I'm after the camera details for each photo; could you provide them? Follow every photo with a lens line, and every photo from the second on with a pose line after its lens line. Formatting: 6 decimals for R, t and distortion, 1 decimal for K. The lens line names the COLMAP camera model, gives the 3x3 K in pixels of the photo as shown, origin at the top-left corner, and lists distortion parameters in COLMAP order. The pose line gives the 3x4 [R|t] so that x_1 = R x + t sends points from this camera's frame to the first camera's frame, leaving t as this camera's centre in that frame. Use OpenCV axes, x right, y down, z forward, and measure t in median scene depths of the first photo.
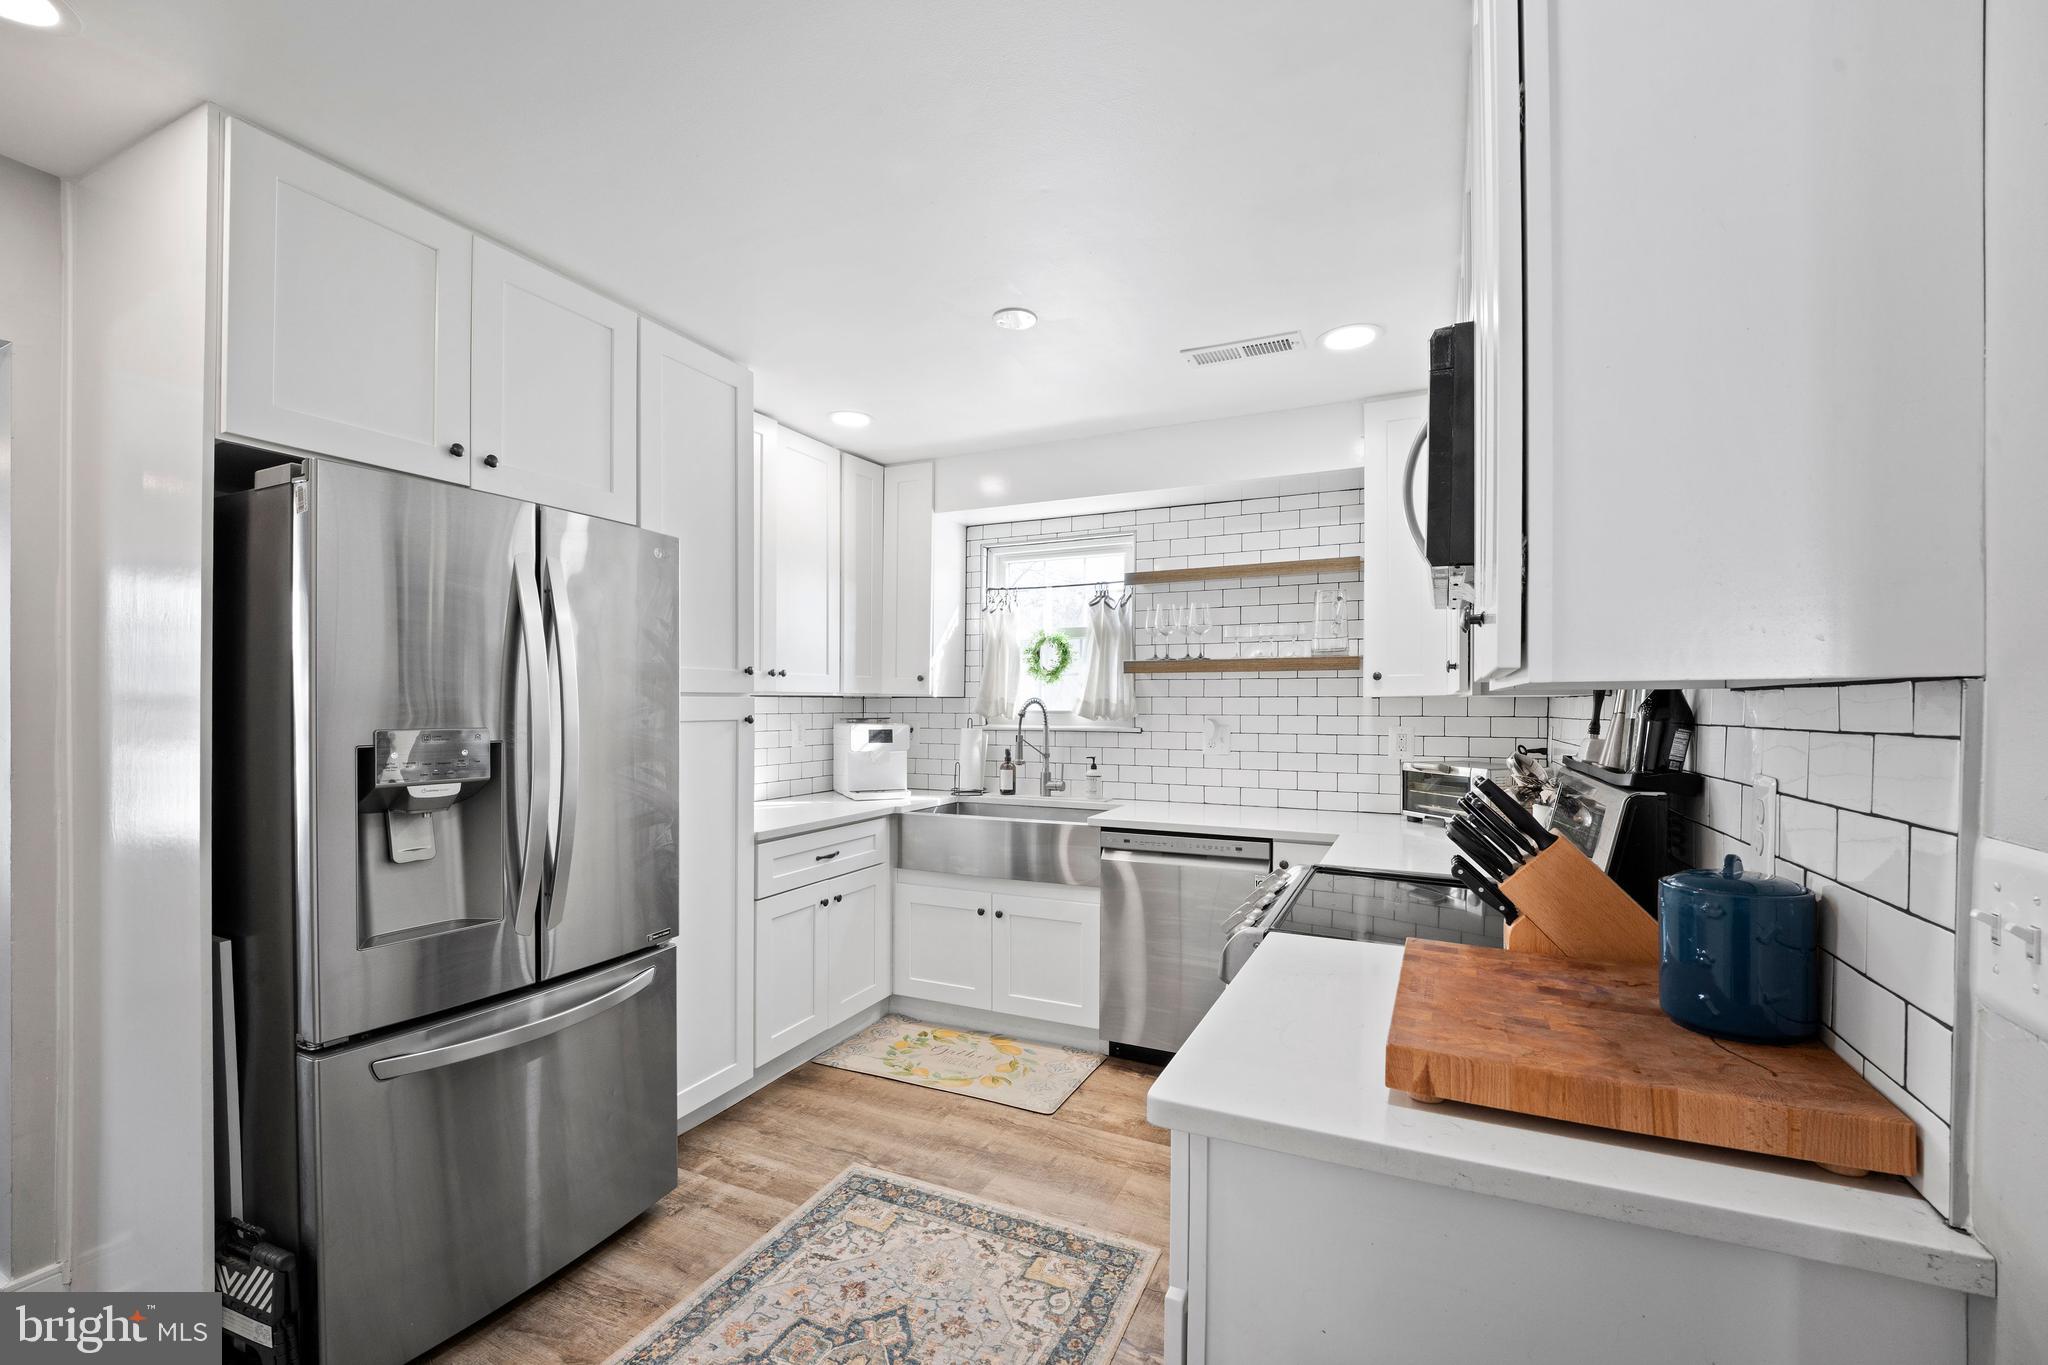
lens RADIAL K [[865.7, 0, 1030.0], [0, 865.7, 692.4], [0, 0, 1]] dist [0.007534, -0.009148]
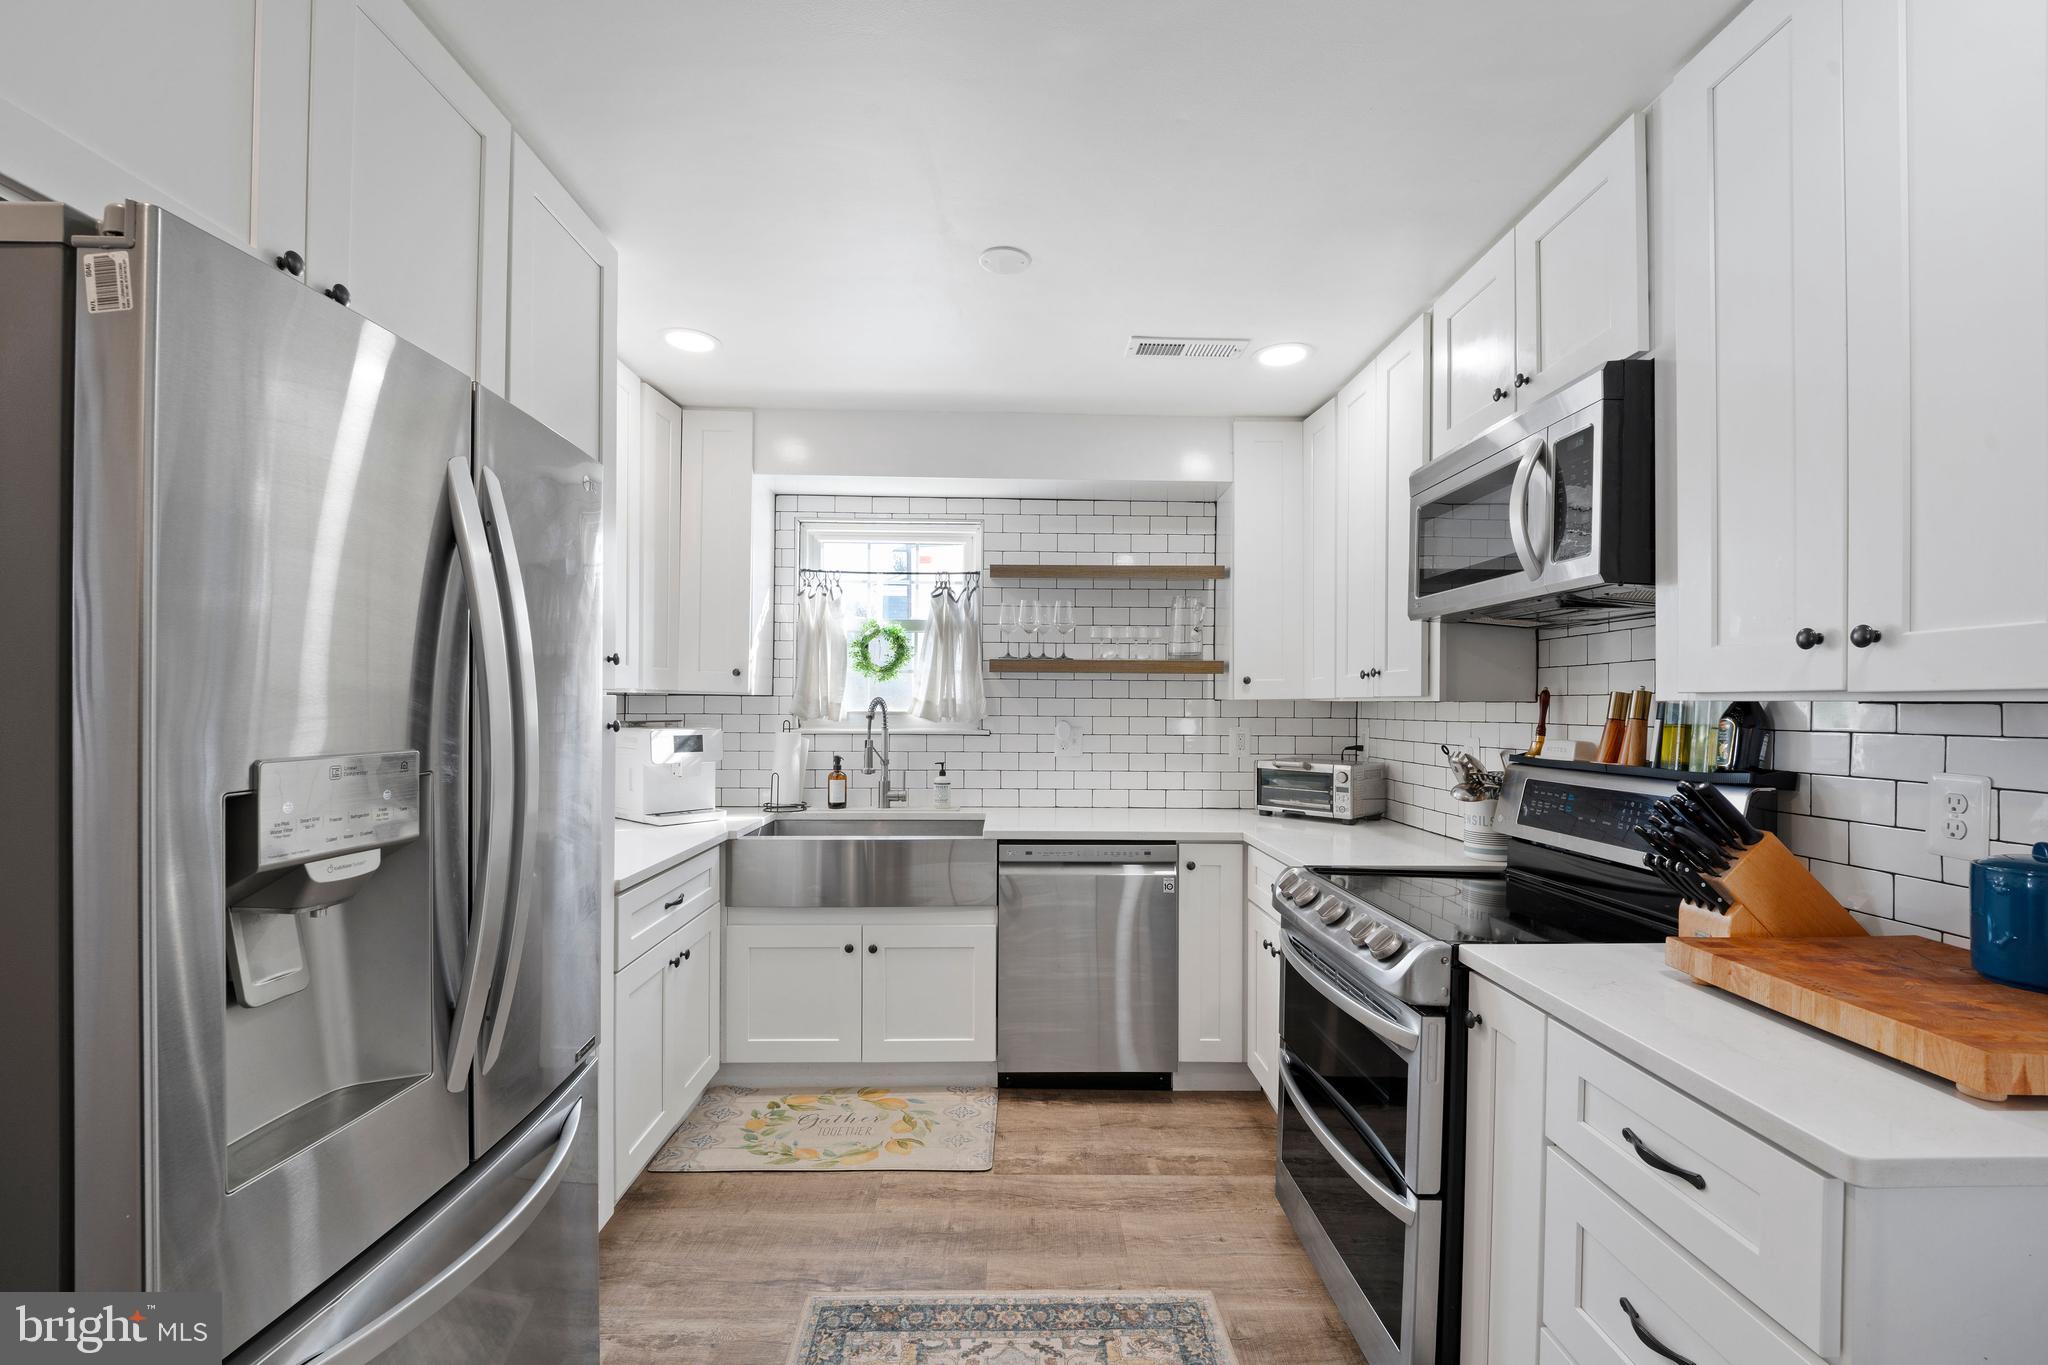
lens RADIAL K [[865.7, 0, 1036.3], [0, 865.7, 692.6], [0, 0, 1]] dist [0.007534, -0.009148]
pose [[0.895555, 0.009669, 0.444846, -0.279900], [-0.011466, 0.999933, 0.001351, -0.001996], [-0.444803, -0.006310, 0.895606, 0.158254]]
